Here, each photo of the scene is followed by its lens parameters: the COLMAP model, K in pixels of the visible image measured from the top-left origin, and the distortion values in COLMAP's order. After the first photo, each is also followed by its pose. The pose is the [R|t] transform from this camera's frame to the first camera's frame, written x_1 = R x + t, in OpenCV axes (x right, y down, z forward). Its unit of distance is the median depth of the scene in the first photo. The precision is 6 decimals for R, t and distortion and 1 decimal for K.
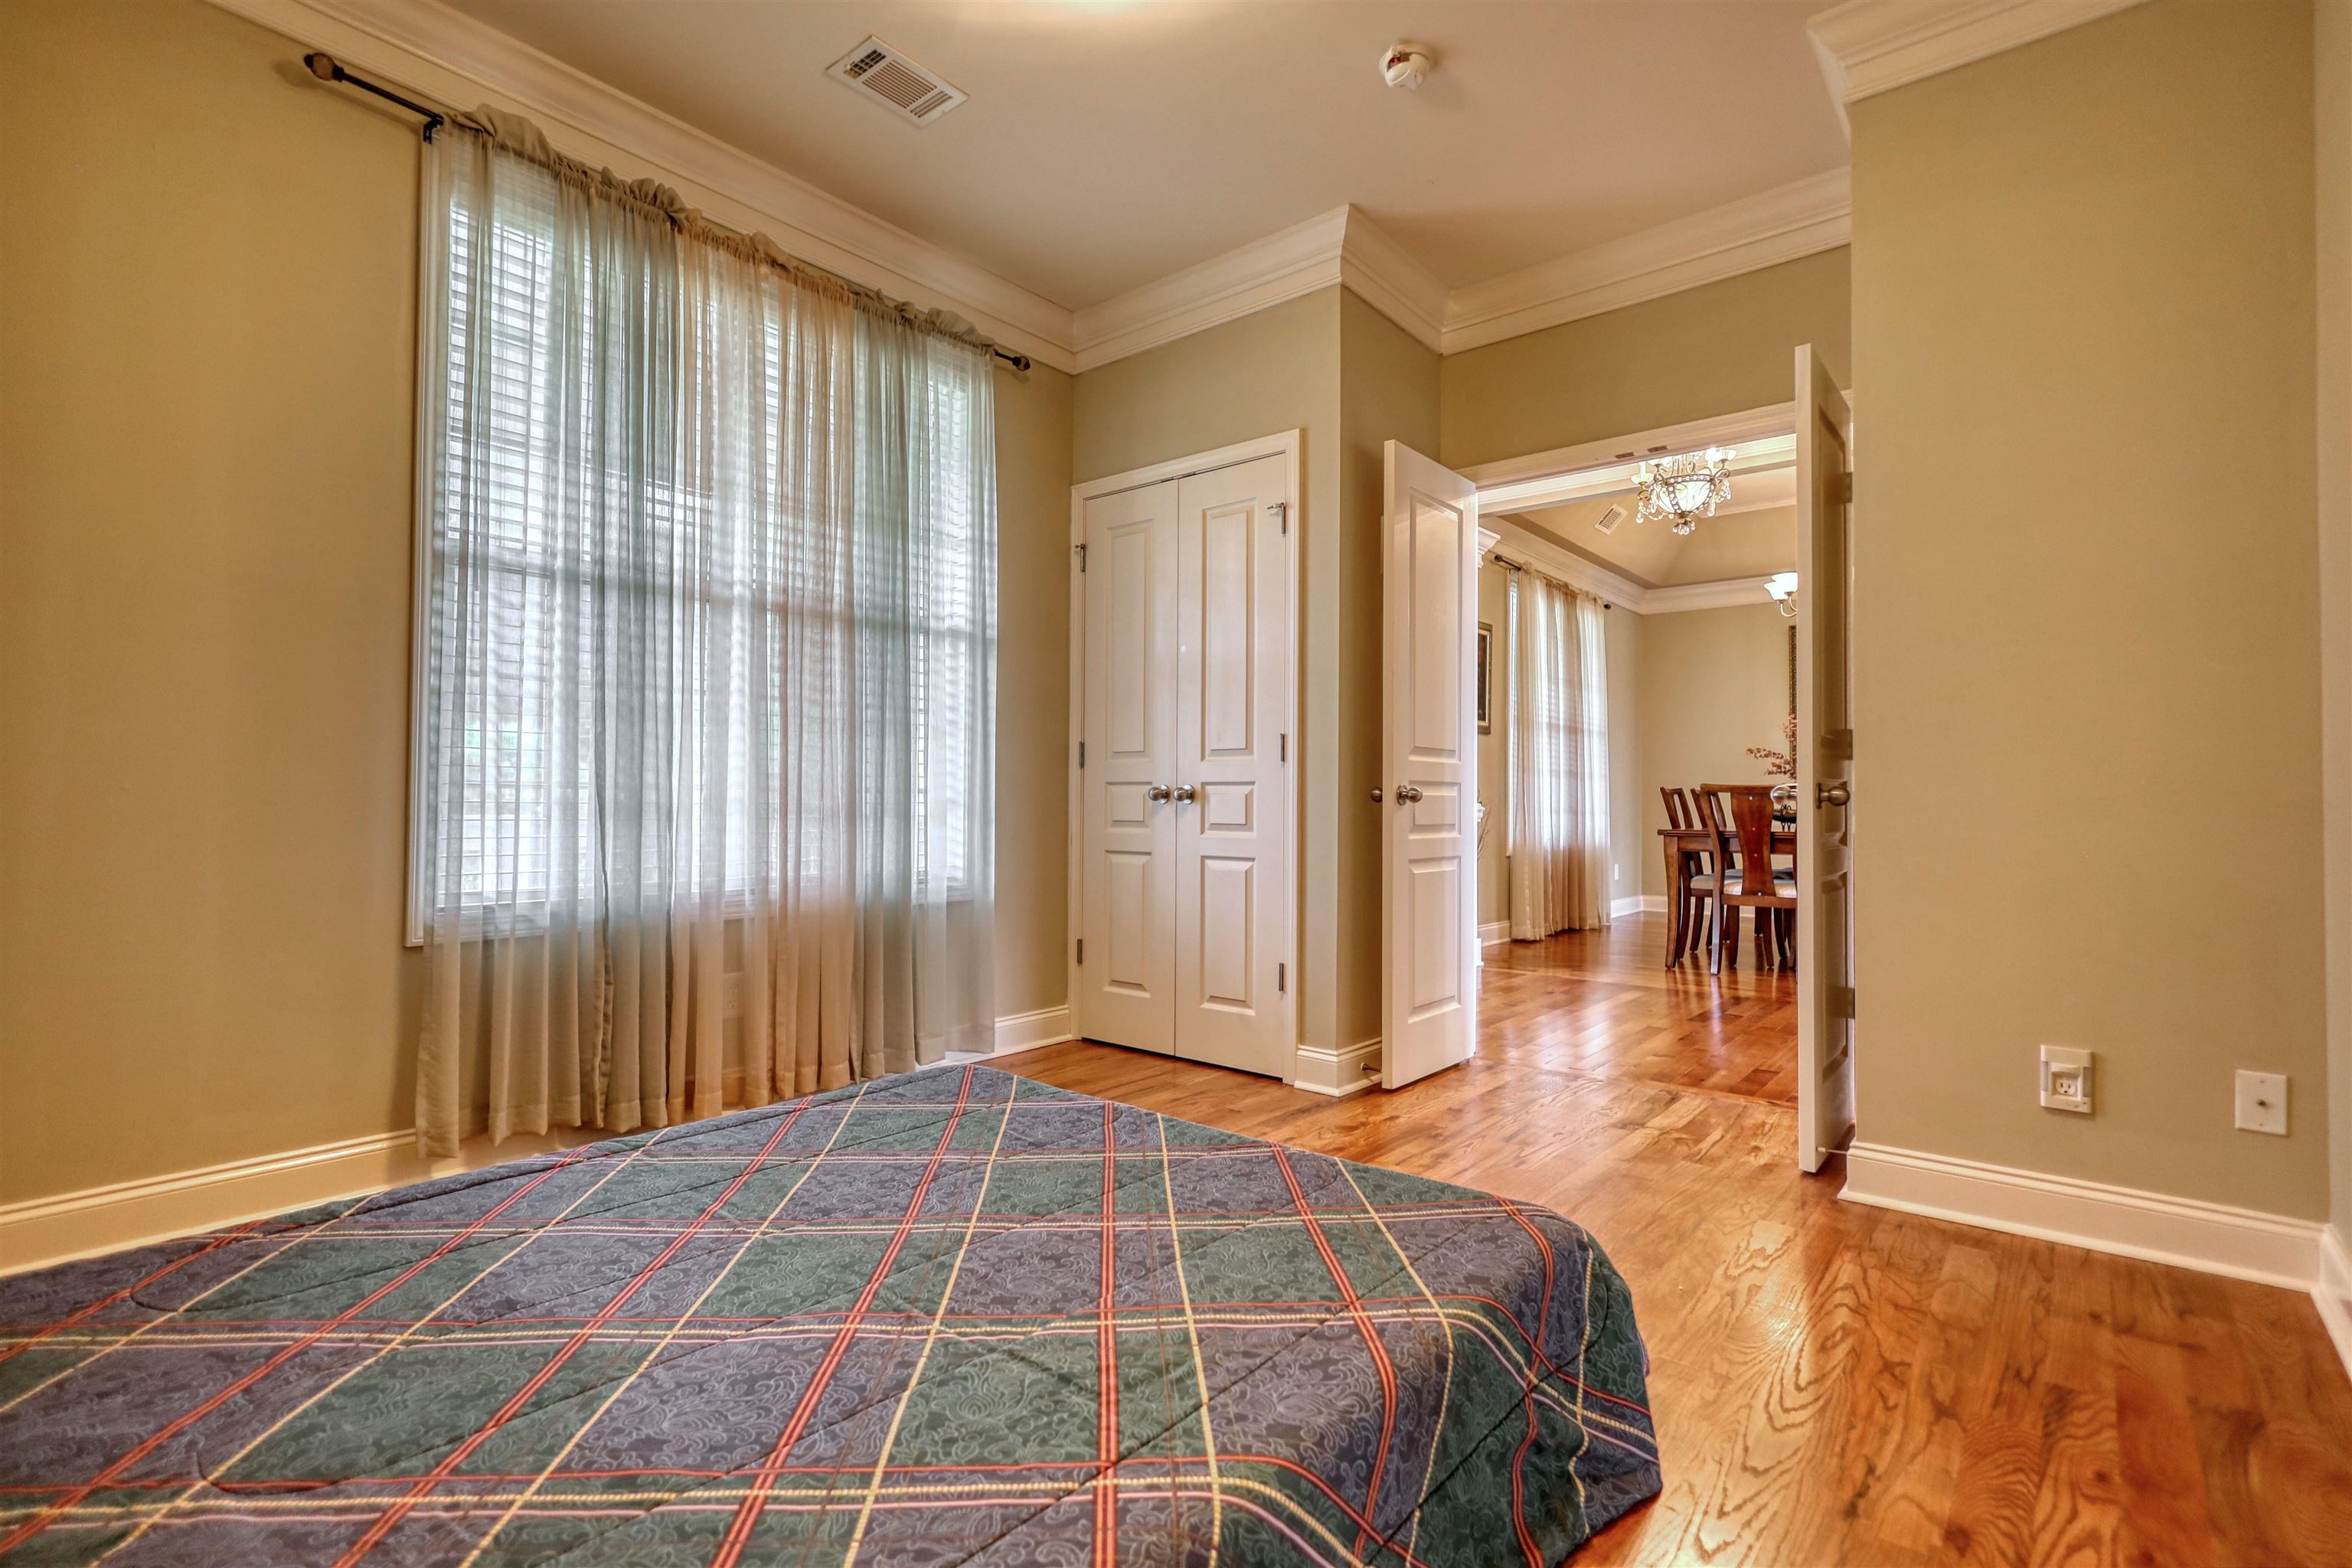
lens RADIAL K [[1078.6, 0, 1170.0], [0, 1078.6, 776.3], [0, 0, 1]] dist [0.001862, 0.000630]
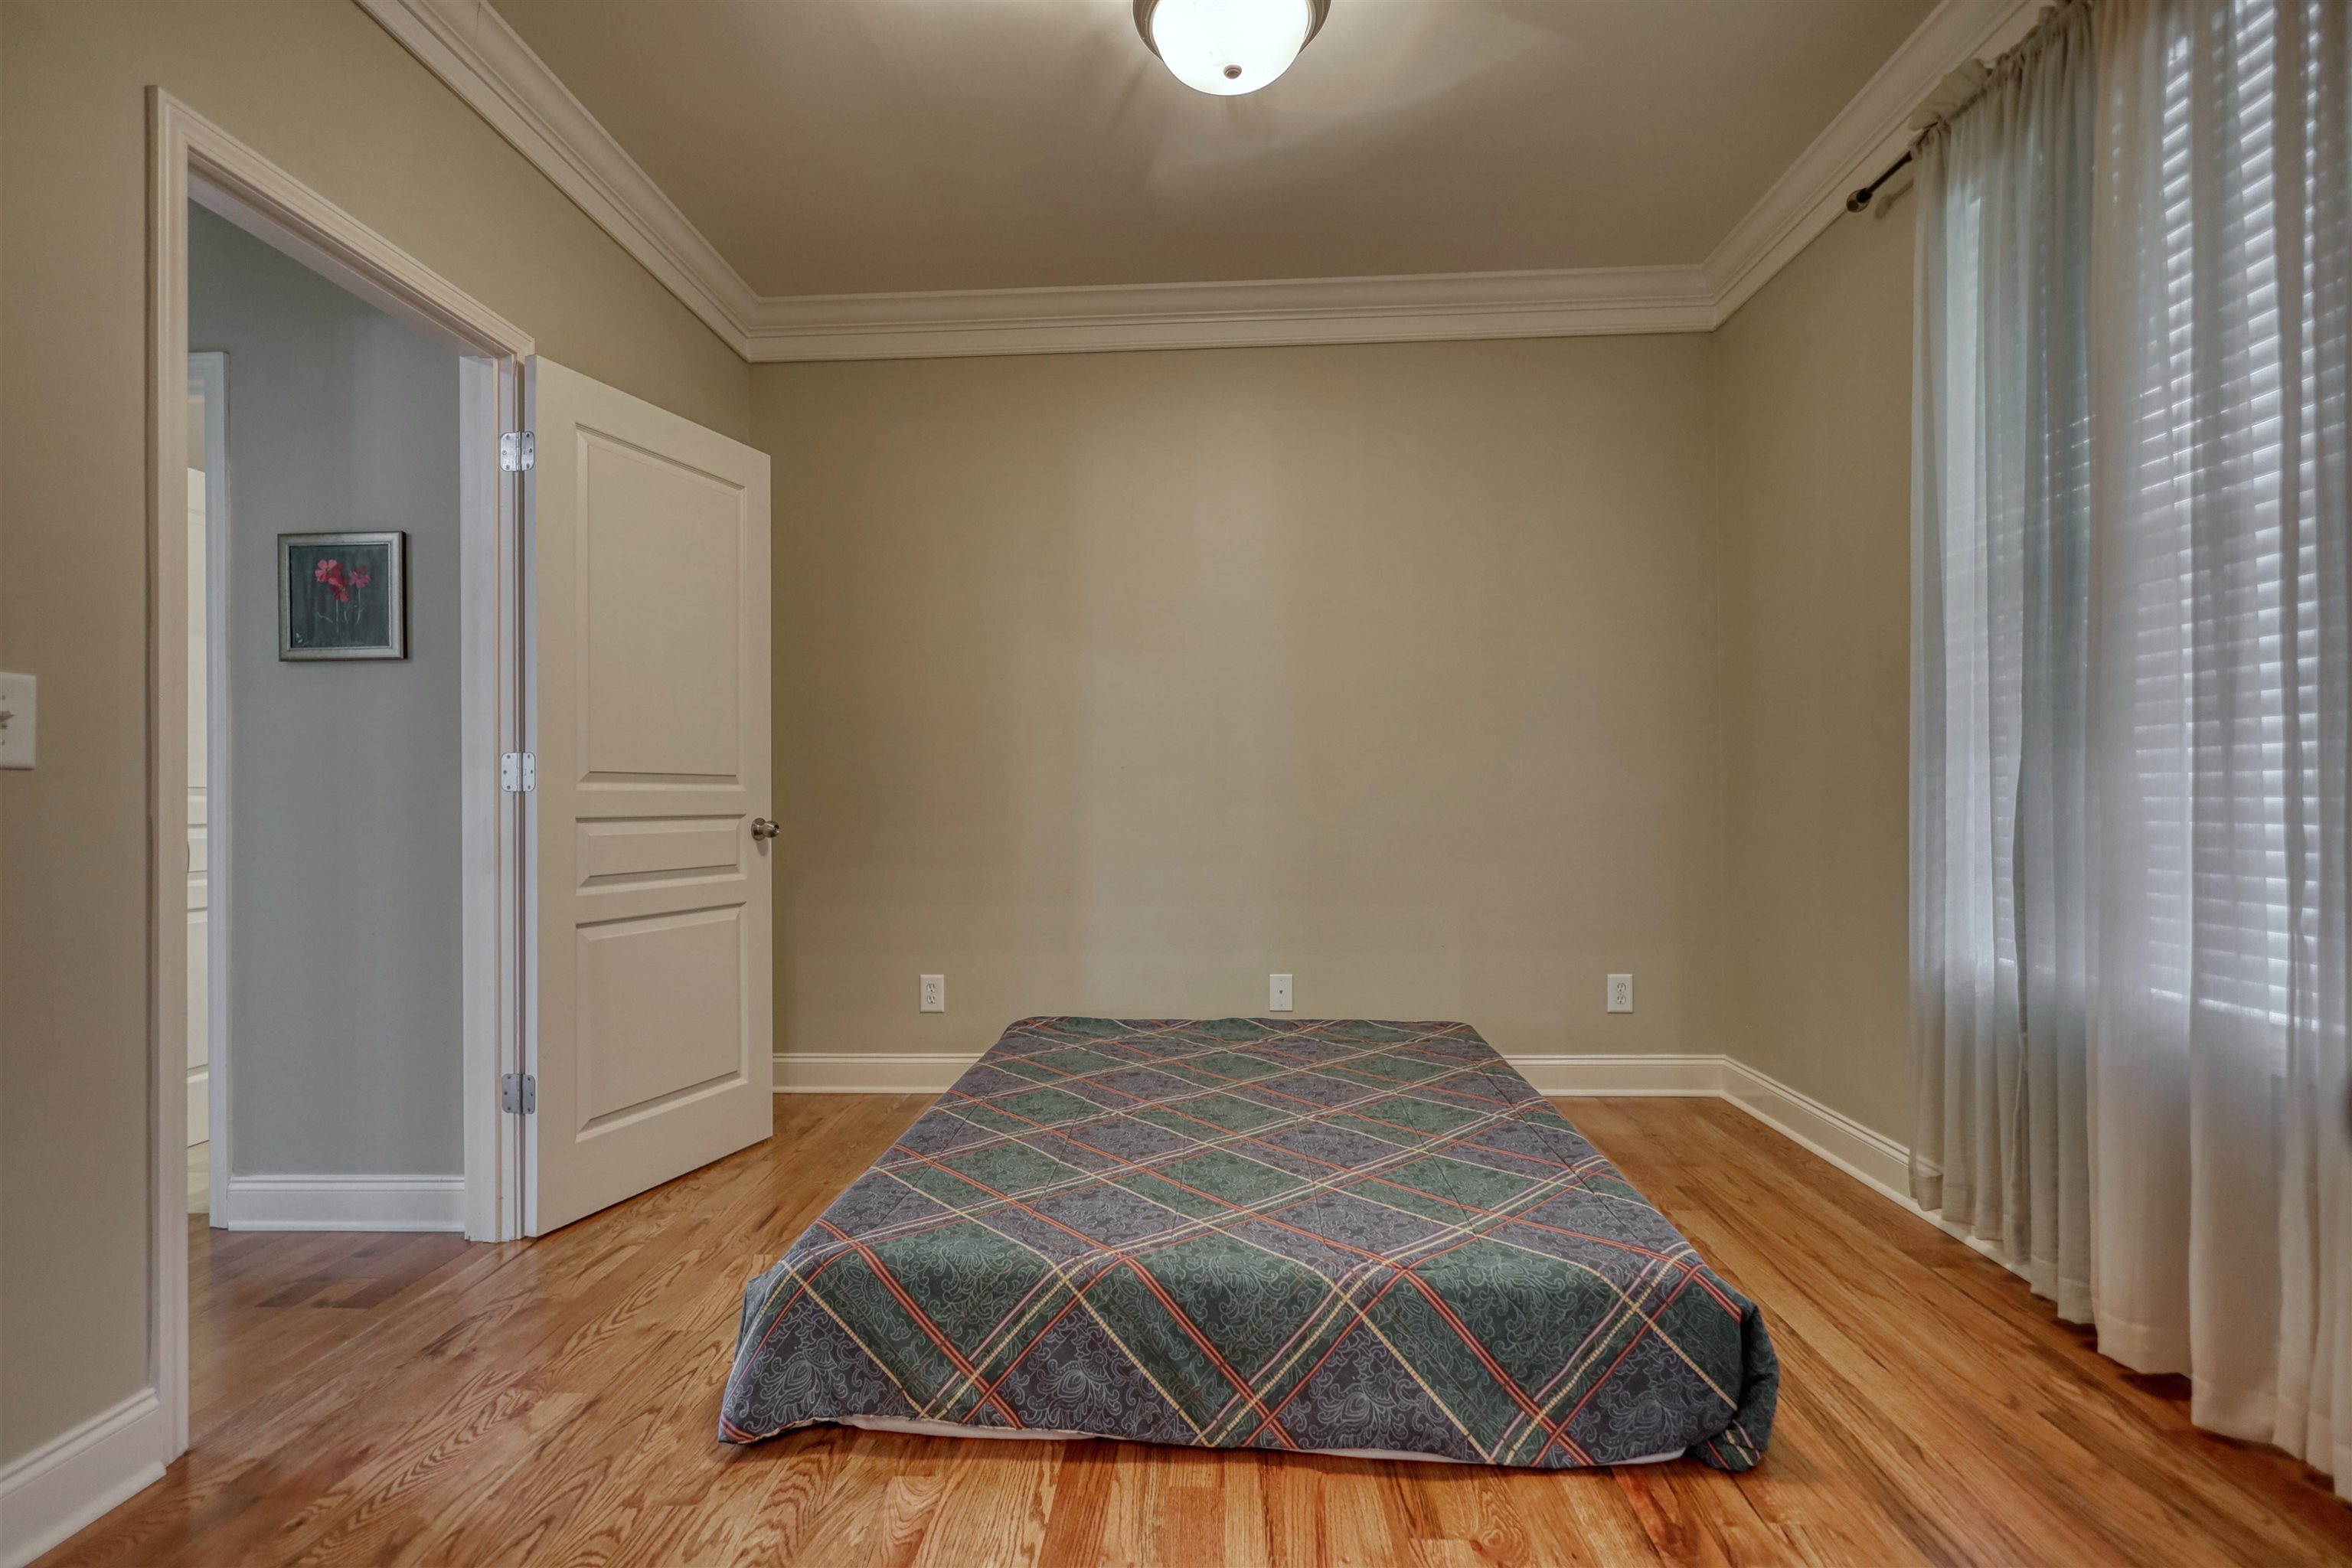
lens RADIAL K [[1118.5, 0, 1165.3], [0, 1118.5, 775.8], [0, 0, 1]] dist [-0.014073, 0.013905]
pose [[-0.797601, -0.005878, -0.603157, 0.465744], [0.022452, 0.998970, -0.039426, -0.012239], [0.602768, -0.044988, -0.796647, 1.321354]]
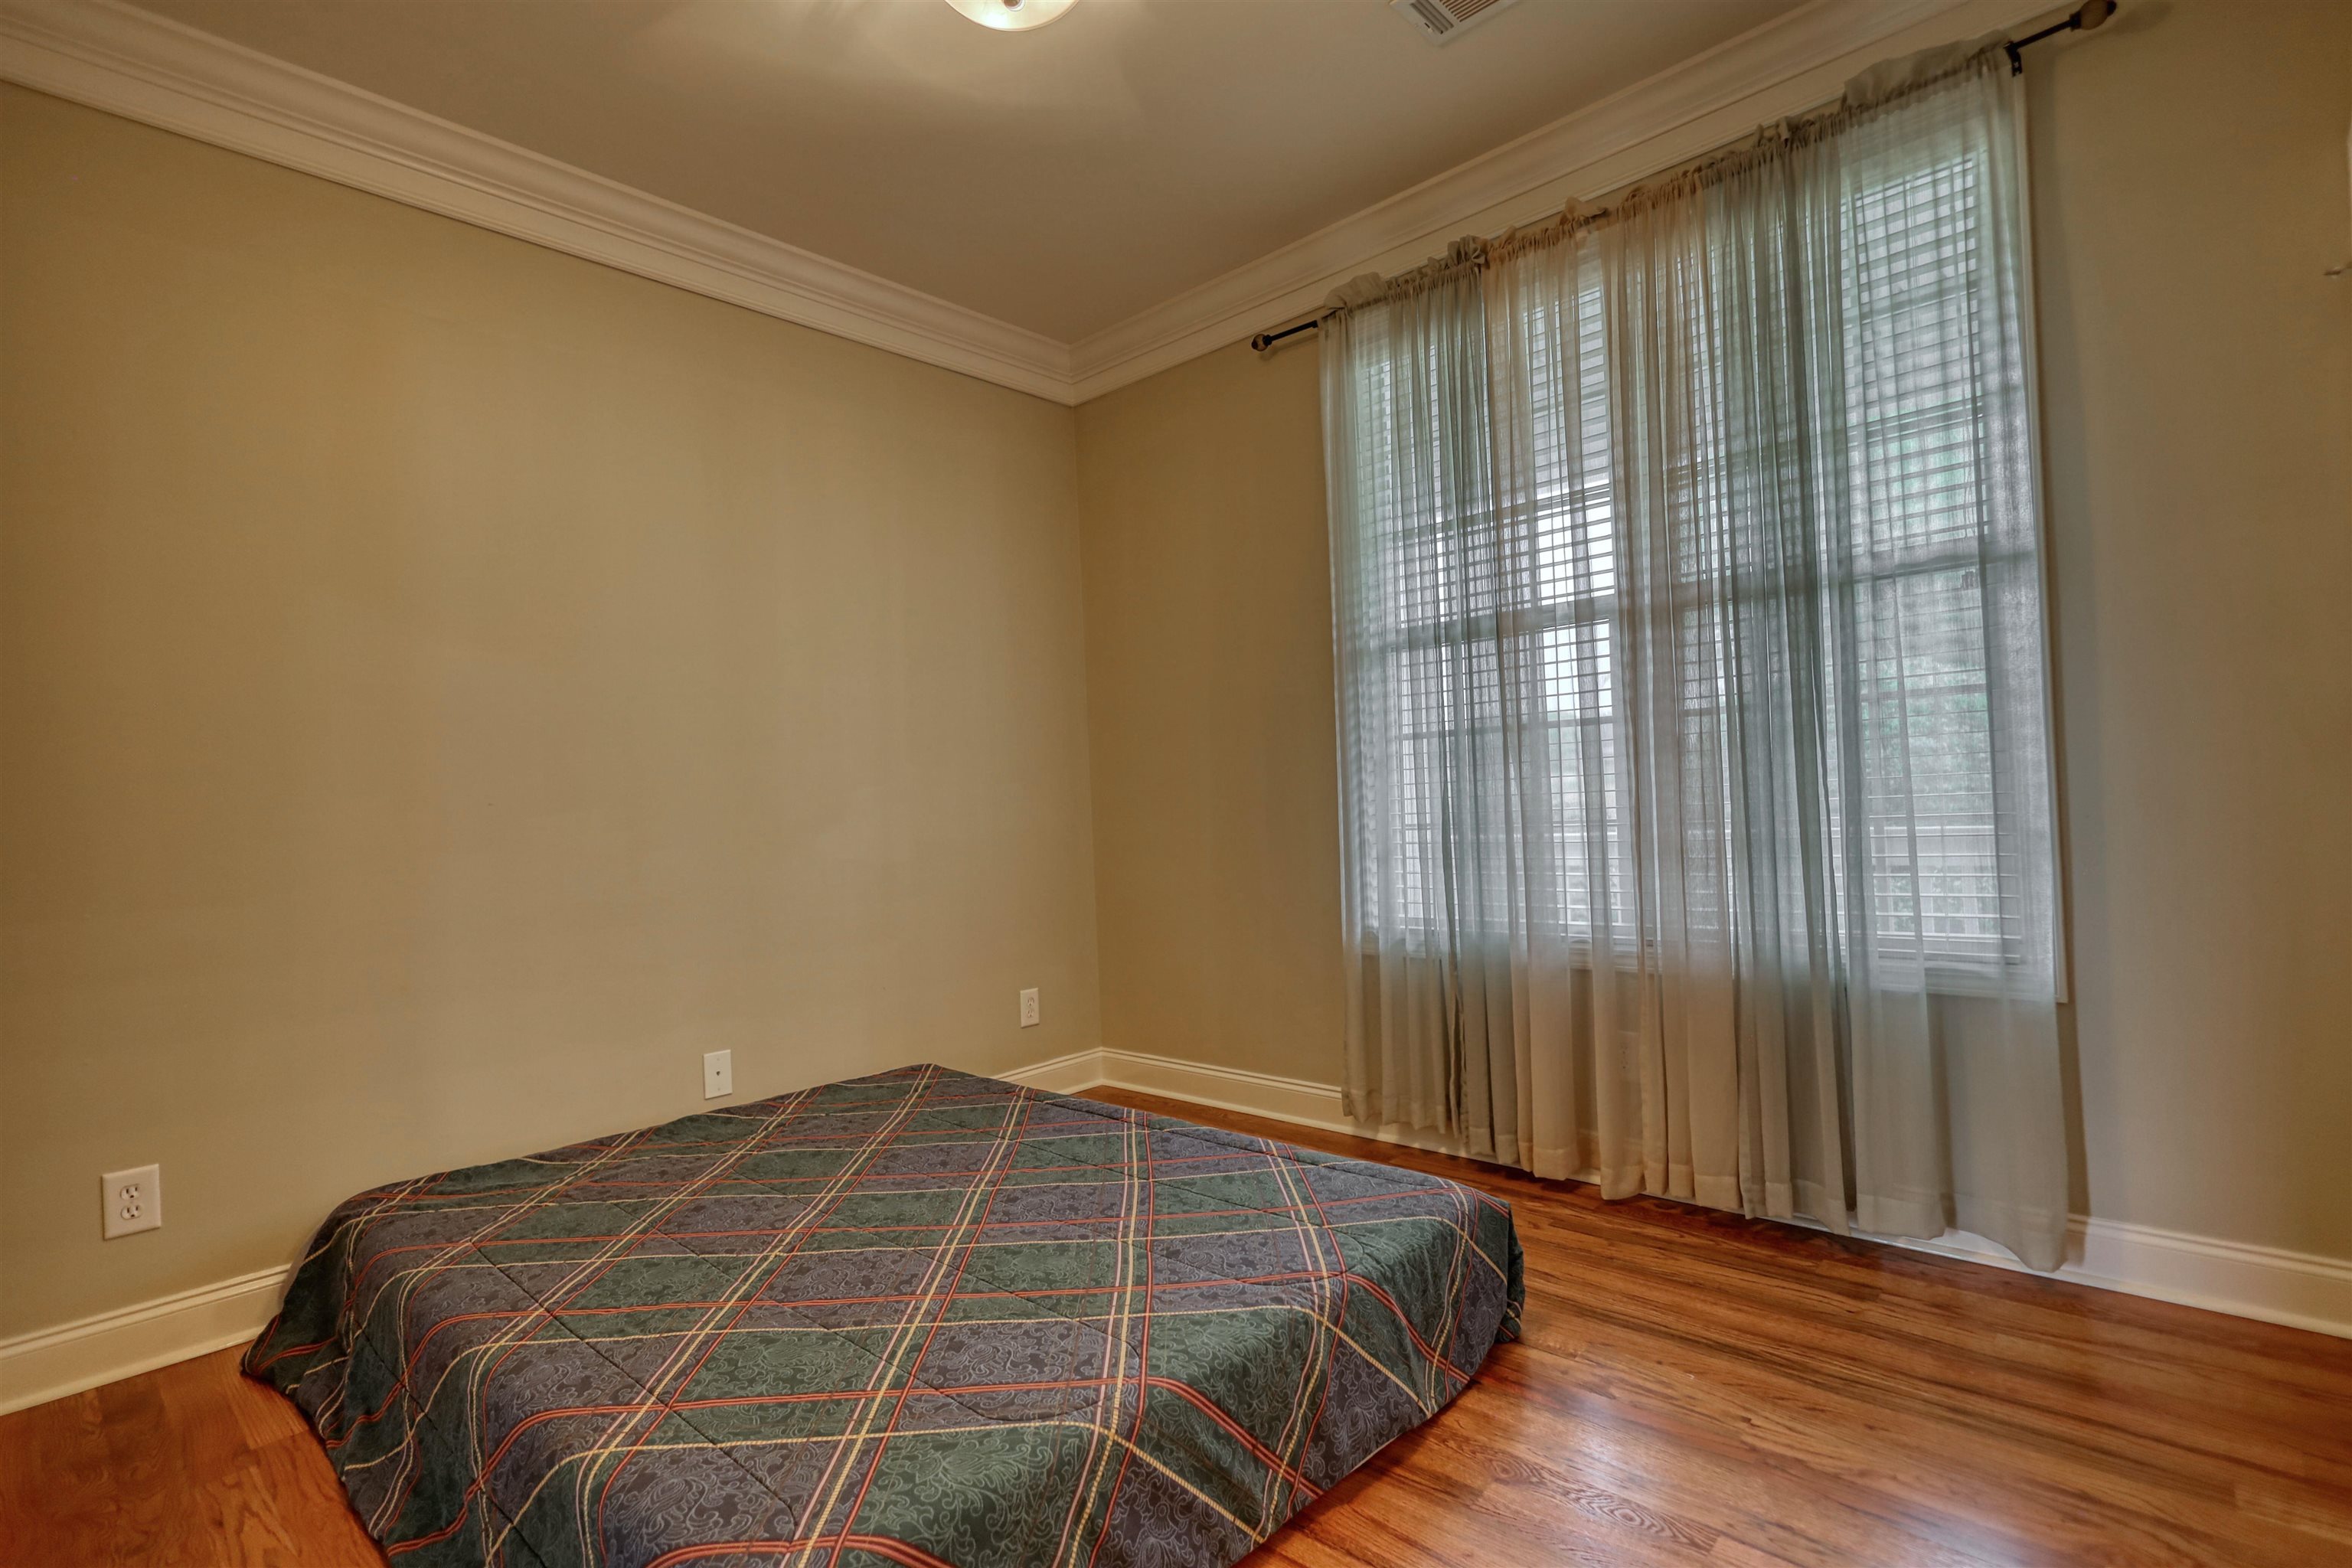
lens RADIAL K [[1115.6, 0, 1175.1], [0, 1115.6, 785.7], [0, 0, 1]] dist [0.001179, 0.001170]
pose [[-0.043021, -0.015609, -0.998952, 0.643676], [0.070304, 0.997352, -0.018612, -0.035200], [0.996597, -0.071031, -0.041810, 0.811118]]
